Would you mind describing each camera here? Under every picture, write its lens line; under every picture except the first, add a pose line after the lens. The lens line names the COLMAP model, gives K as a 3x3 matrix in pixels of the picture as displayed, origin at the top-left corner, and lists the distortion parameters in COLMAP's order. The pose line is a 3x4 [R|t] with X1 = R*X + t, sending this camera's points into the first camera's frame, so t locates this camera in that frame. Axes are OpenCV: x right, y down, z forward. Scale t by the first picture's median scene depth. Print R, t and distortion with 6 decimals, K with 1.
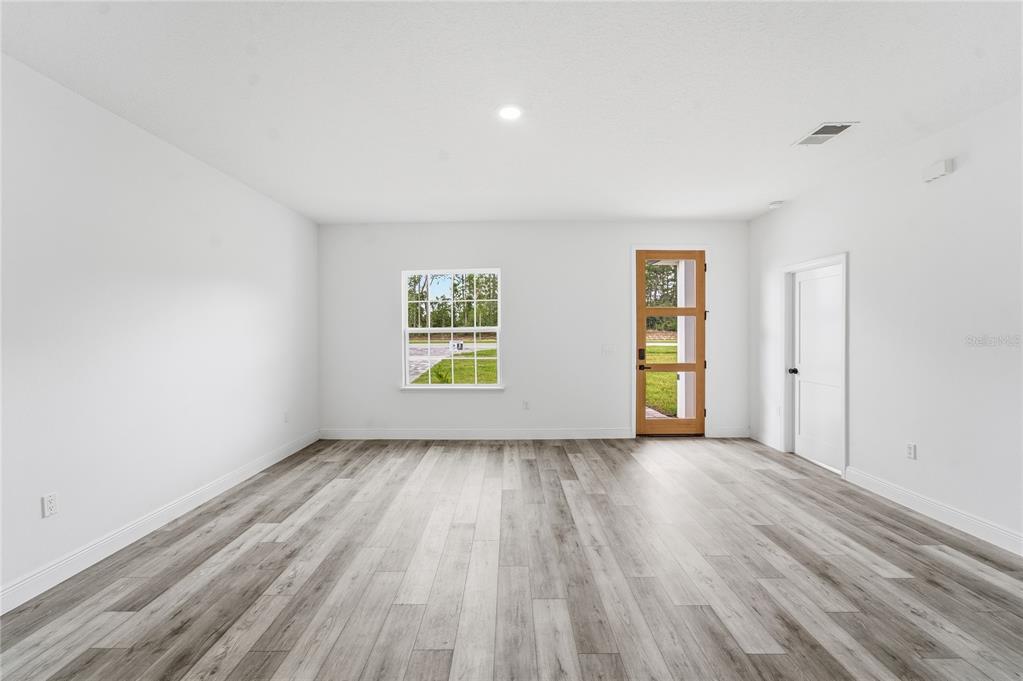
lens RADIAL K [[414.0, 0, 505.8], [0, 414.0, 337.6], [0, 0, 1]] dist [-0.001443, 0.000059]
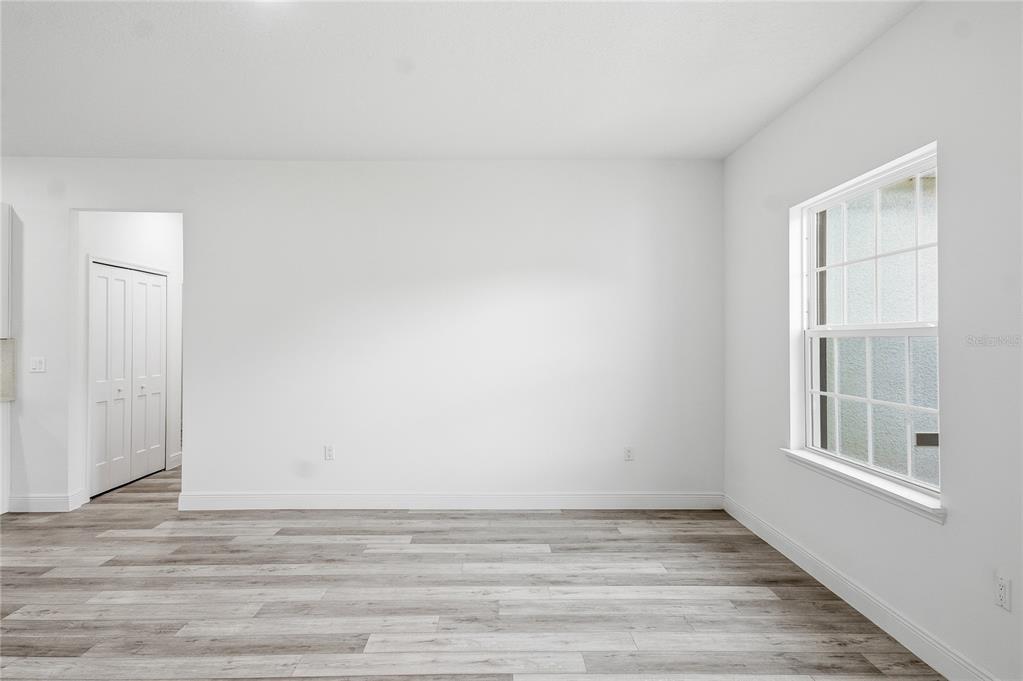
lens RADIAL K [[619.8, 0, 511.5], [0, 619.8, 340.5], [0, 0, 1]] dist [0.030105, -0.004019]
pose [[0.028674, 0.013387, -0.999499, 0.567308], [-0.014024, 0.999817, 0.012989, -0.016591], [0.999490, 0.013644, 0.028857, 0.796959]]
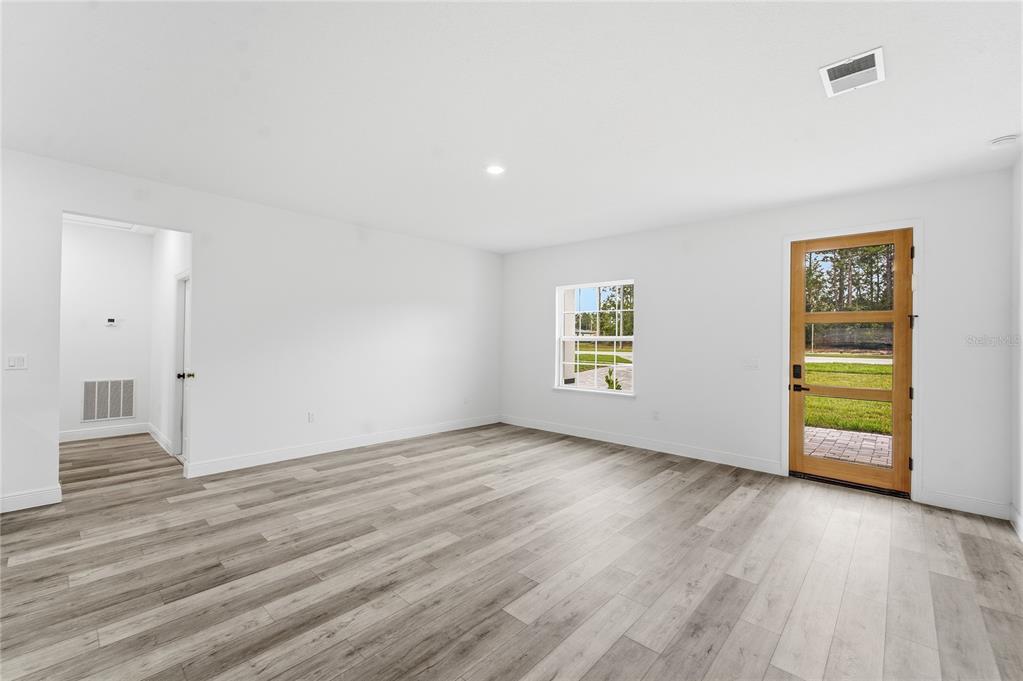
lens RADIAL K [[420.2, 0, 504.0], [0, 420.2, 335.5], [0, 0, 1]] dist [-0.004227, 0.000179]
pose [[0.732061, 0.006124, -0.681212, 0.552485], [-0.025385, 0.999510, -0.018295, -0.000307], [0.680766, 0.030686, 0.731858, 0.038222]]
